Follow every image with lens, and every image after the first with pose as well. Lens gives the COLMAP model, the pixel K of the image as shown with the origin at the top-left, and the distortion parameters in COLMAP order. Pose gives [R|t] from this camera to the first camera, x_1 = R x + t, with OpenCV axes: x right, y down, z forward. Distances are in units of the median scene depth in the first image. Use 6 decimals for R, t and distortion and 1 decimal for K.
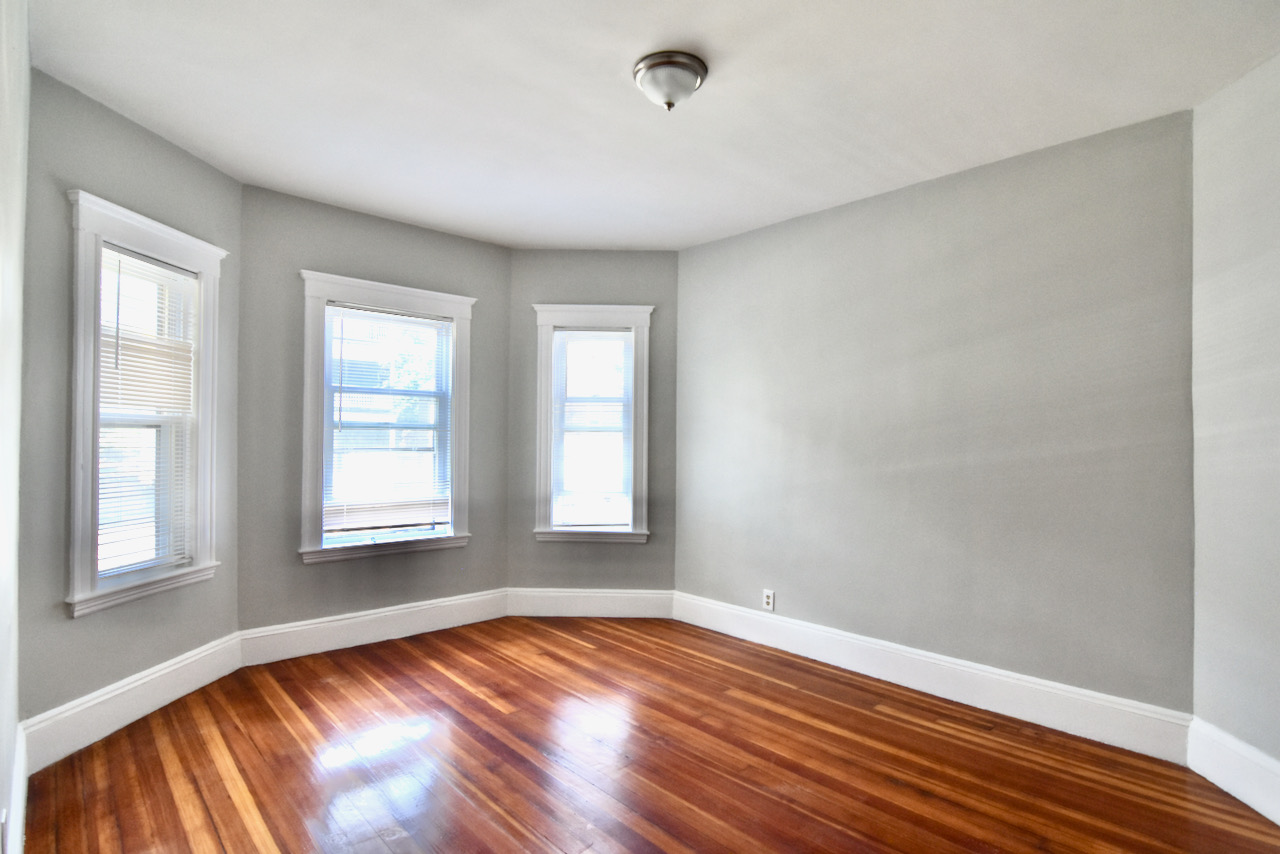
lens RADIAL K [[656.8, 0, 635.9], [0, 656.8, 433.6], [0, 0, 1]] dist [0.000596, -0.013289]
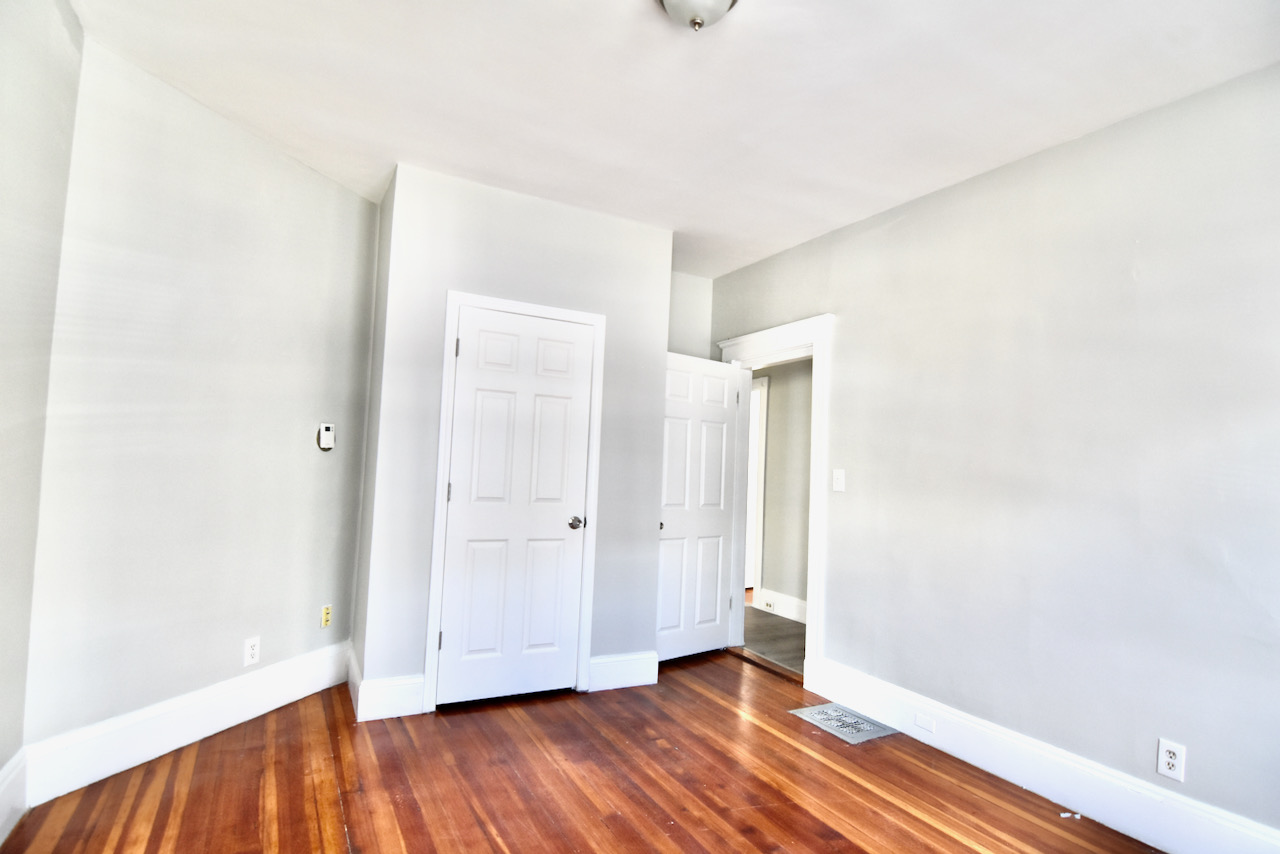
lens RADIAL K [[656.8, 0, 635.9], [0, 656.8, 433.6], [0, 0, 1]] dist [0.000596, -0.013289]
pose [[-0.972409, -0.040014, 0.229824, -0.085060], [-0.053444, 0.997189, -0.052508, 0.038839], [-0.227077, -0.063342, -0.971815, 1.846772]]
